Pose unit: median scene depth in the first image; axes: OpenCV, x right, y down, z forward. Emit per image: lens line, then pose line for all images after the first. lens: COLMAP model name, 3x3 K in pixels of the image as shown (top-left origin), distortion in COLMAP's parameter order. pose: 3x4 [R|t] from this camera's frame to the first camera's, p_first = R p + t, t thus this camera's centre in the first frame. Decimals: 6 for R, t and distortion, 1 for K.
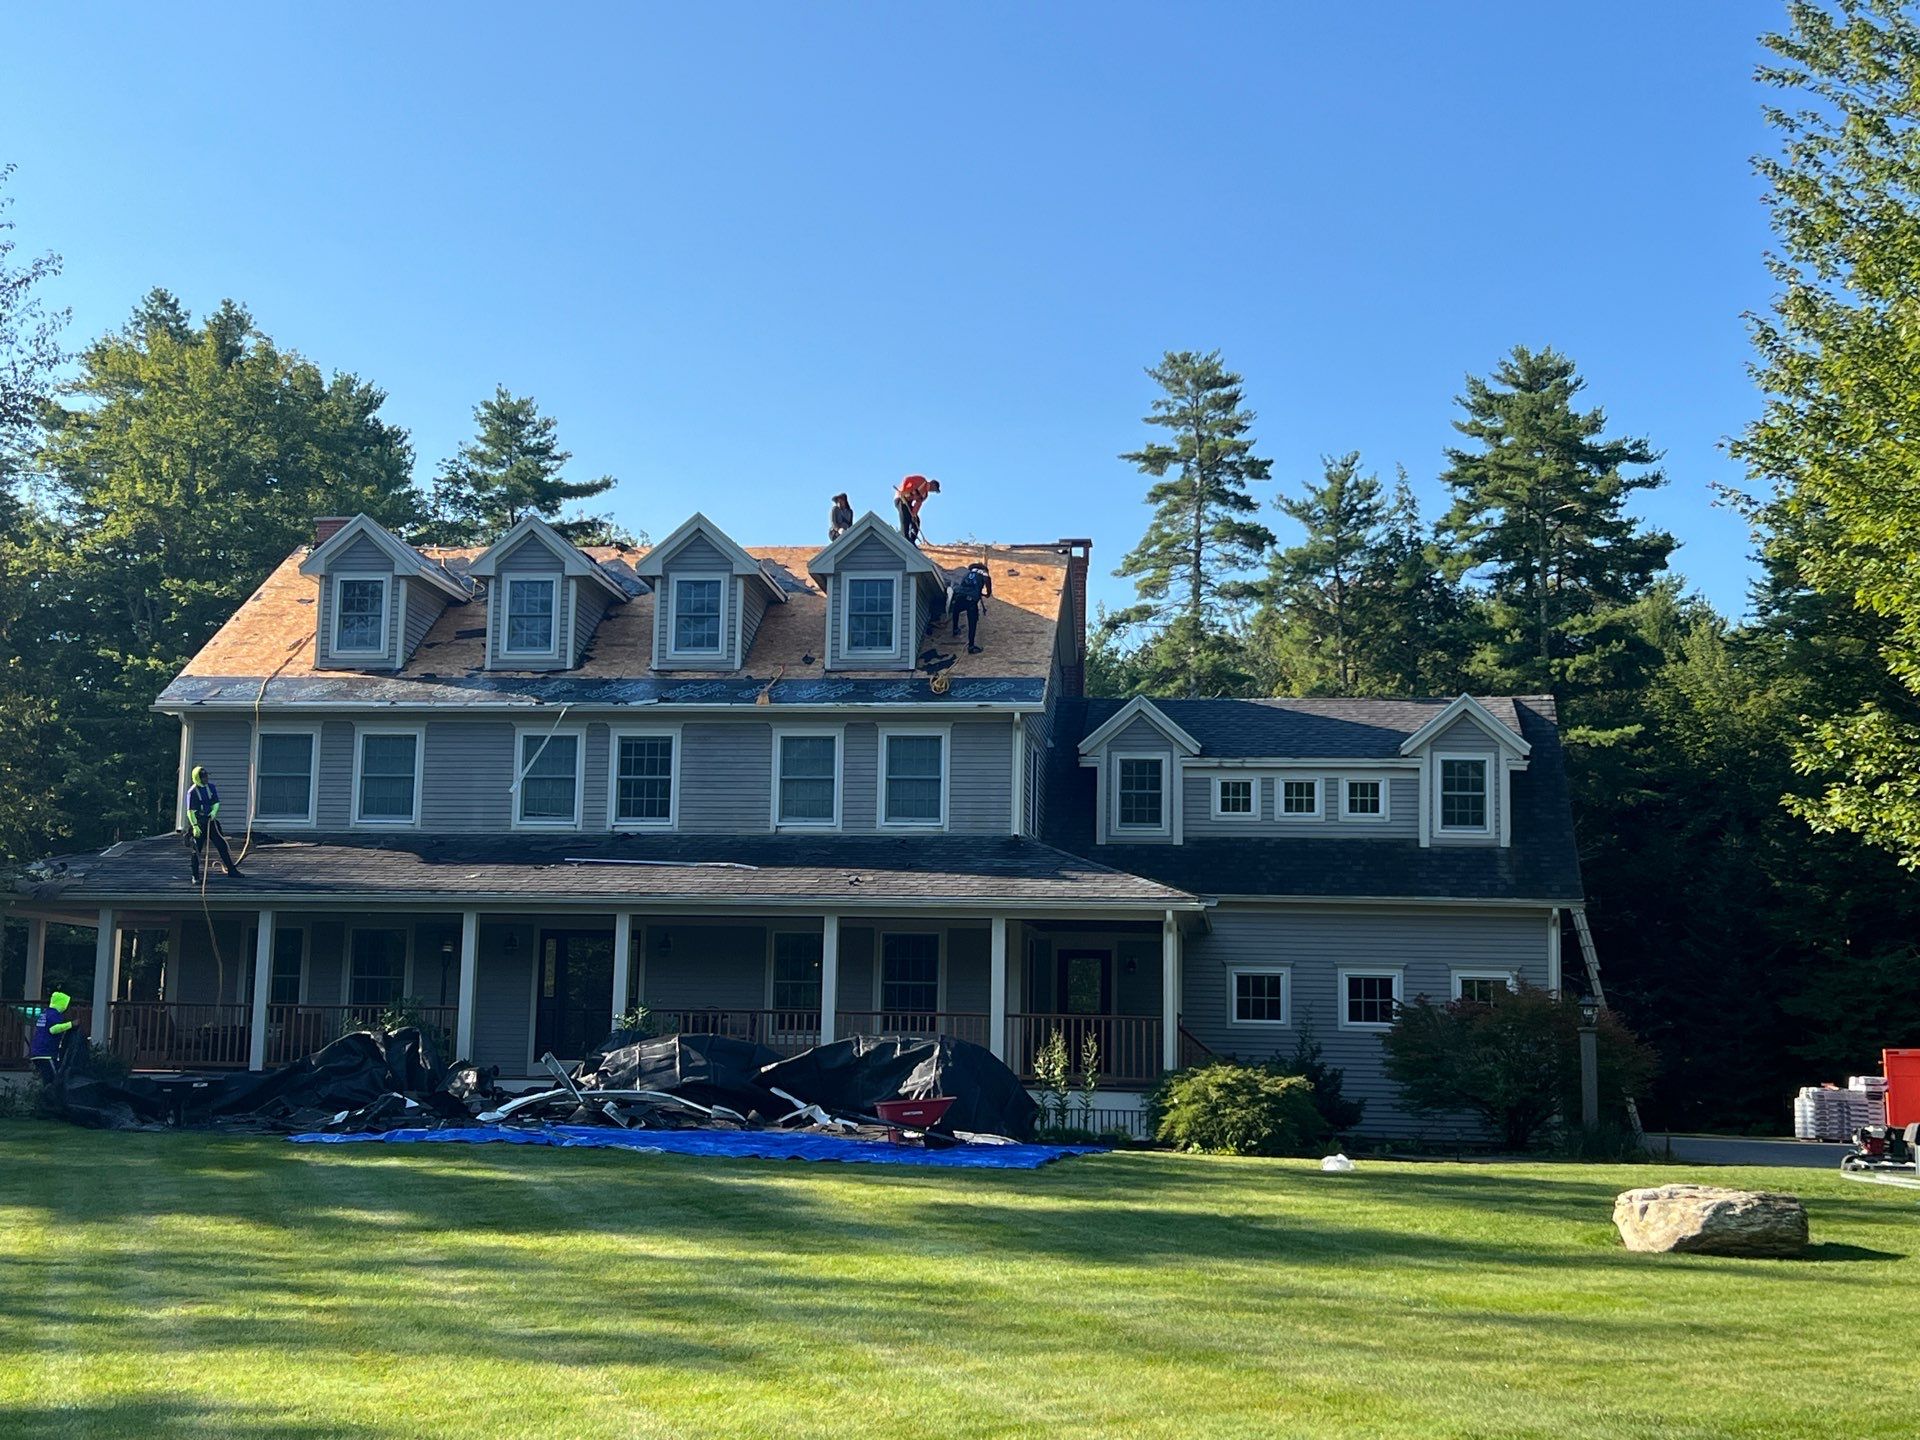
lens RADIAL K [[2460.8, 0, 966.0], [0, 2460.8, 728.1], [0, 0, 1]] dist [0.107443, 0.000000]
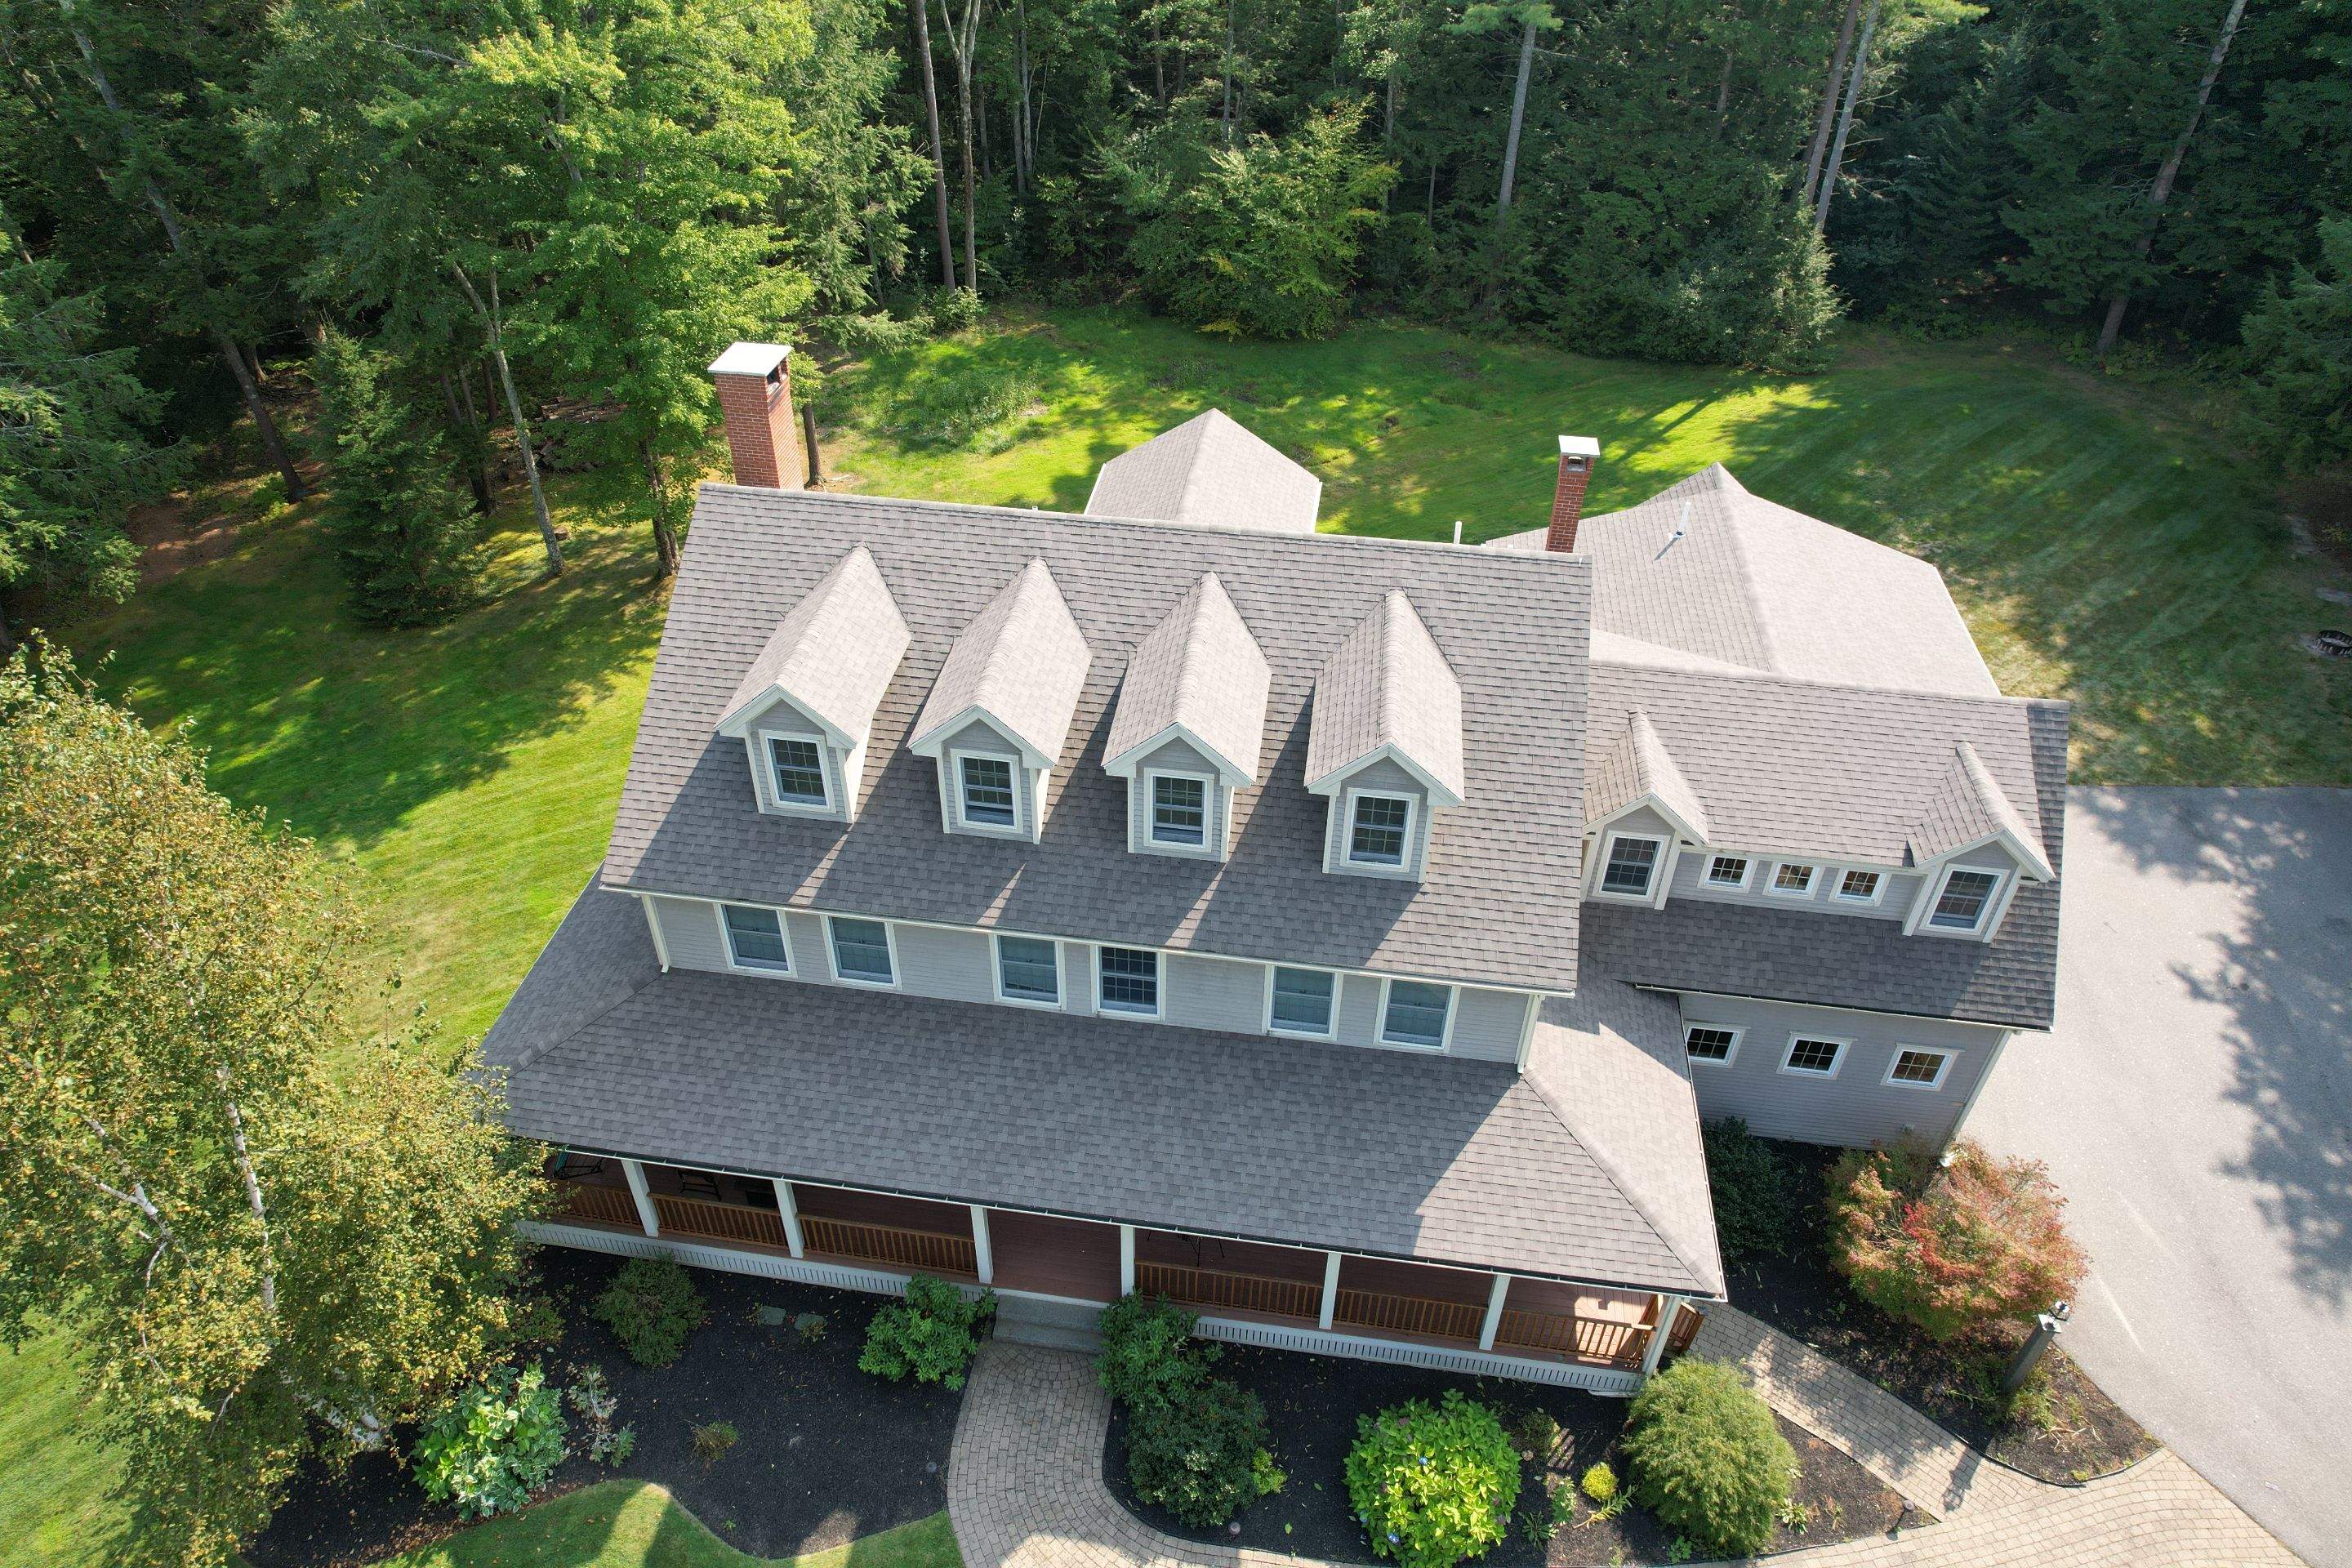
lens RADIAL K [[1500.3, 0, 1183.3], [0, 1500.3, 779.3], [0, 0, 1]] dist [-0.070989, 0.059755]
pose [[0.999669, 0.015407, -0.020605, -0.093068], [0.004121, 0.694640, 0.719346, -0.419766], [0.025396, -0.719192, 0.694347, 0.618117]]
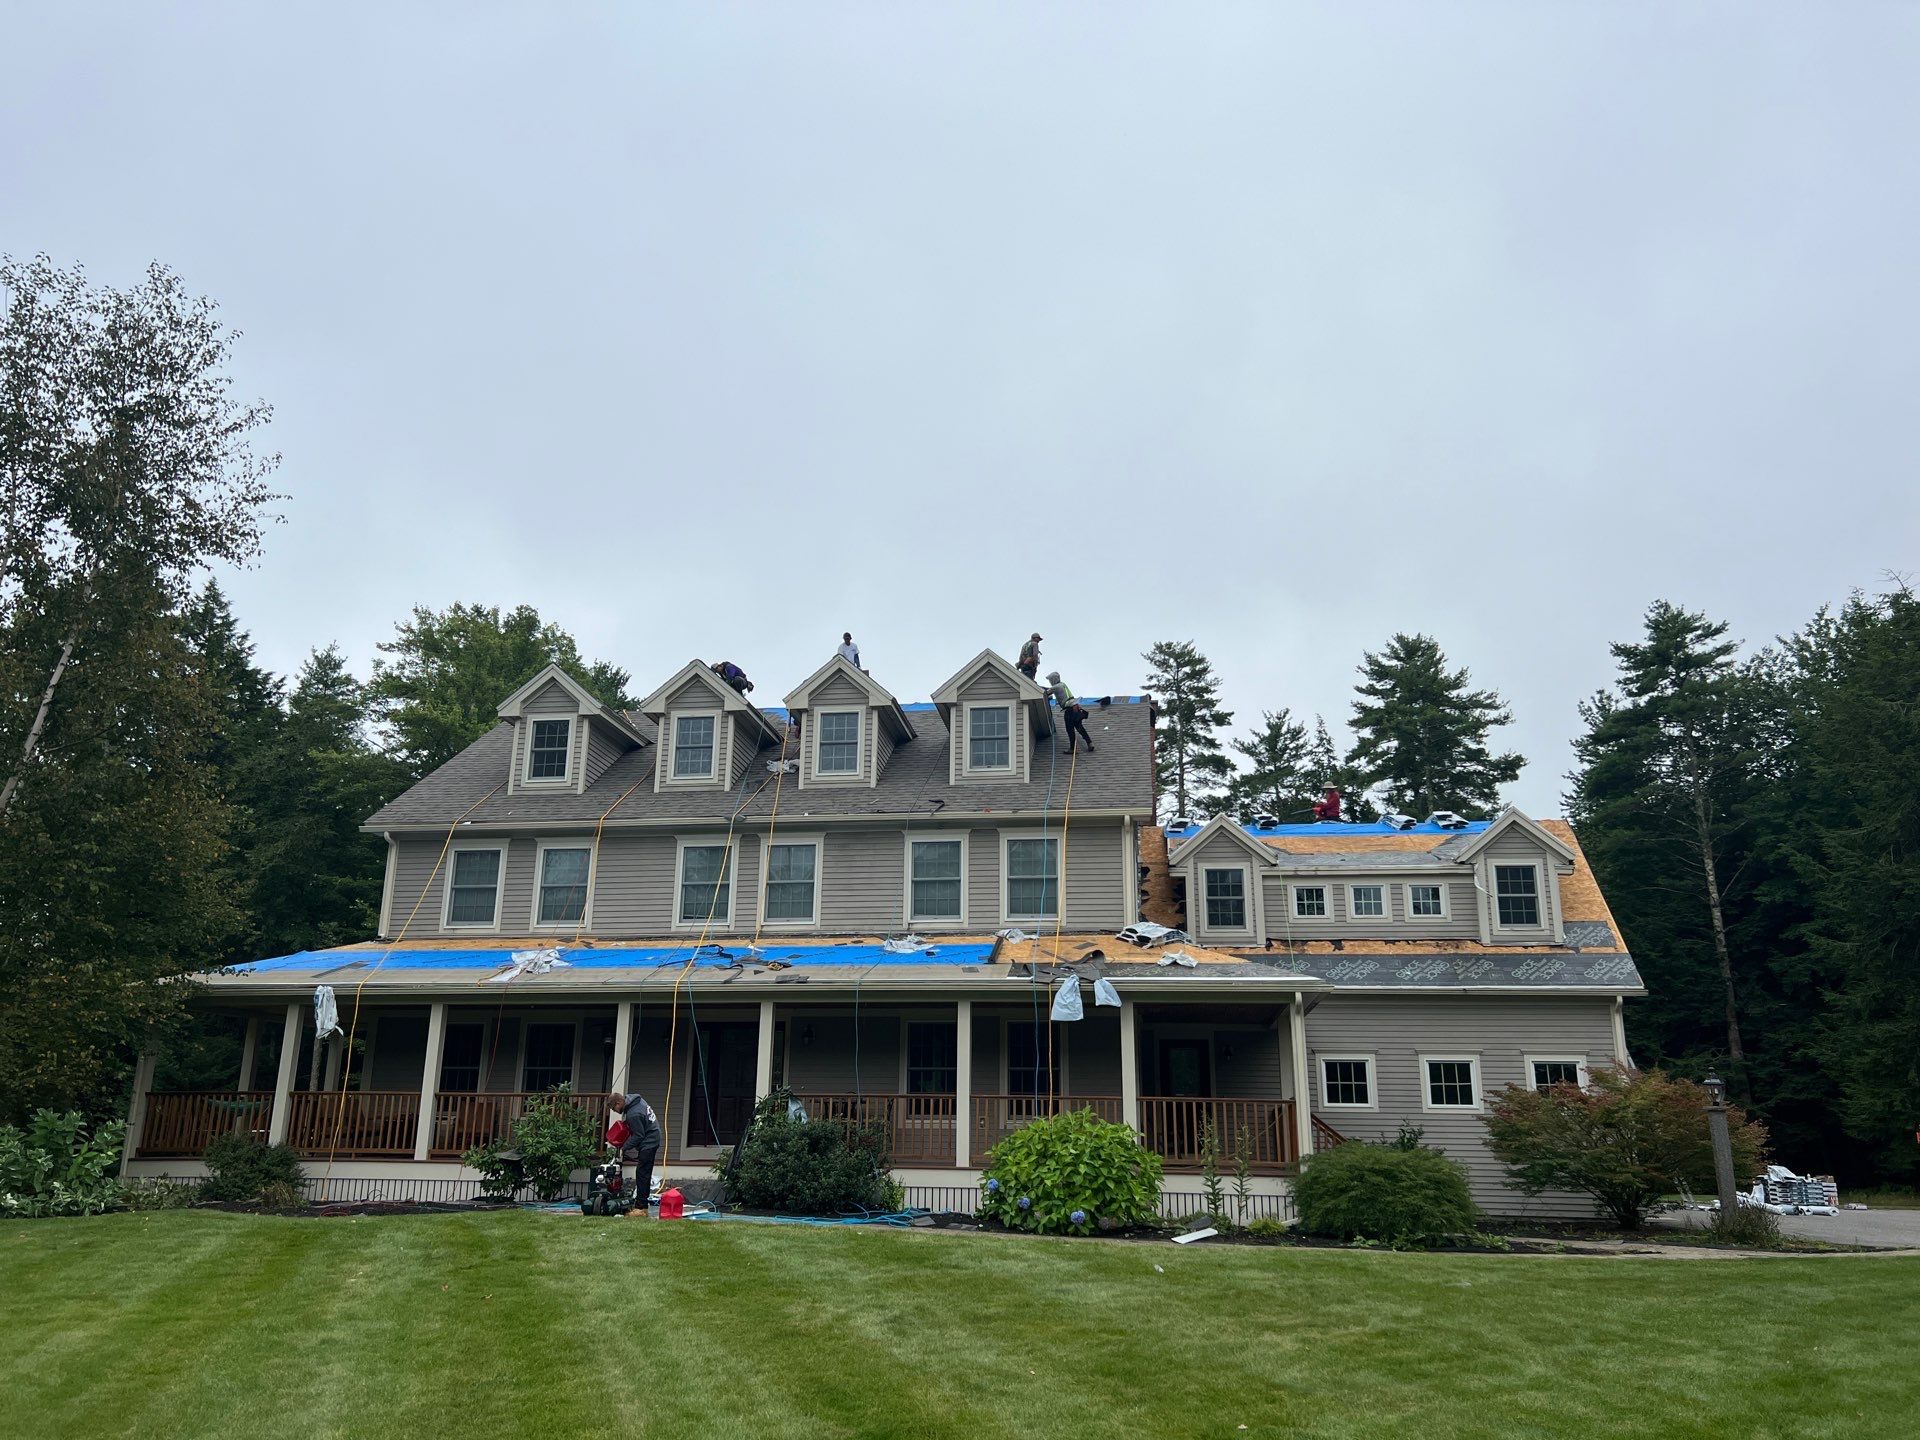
lens RADIAL K [[1430.2, 0, 956.0], [0, 1430.2, 731.0], [0, 0, 1]] dist [0.063368, -0.070459]
pose [[0.999549, -0.014763, -0.026145, -0.035308], [0.010942, 0.989995, -0.140679, 0.041698], [0.027960, 0.140329, 0.989710, 0.330671]]
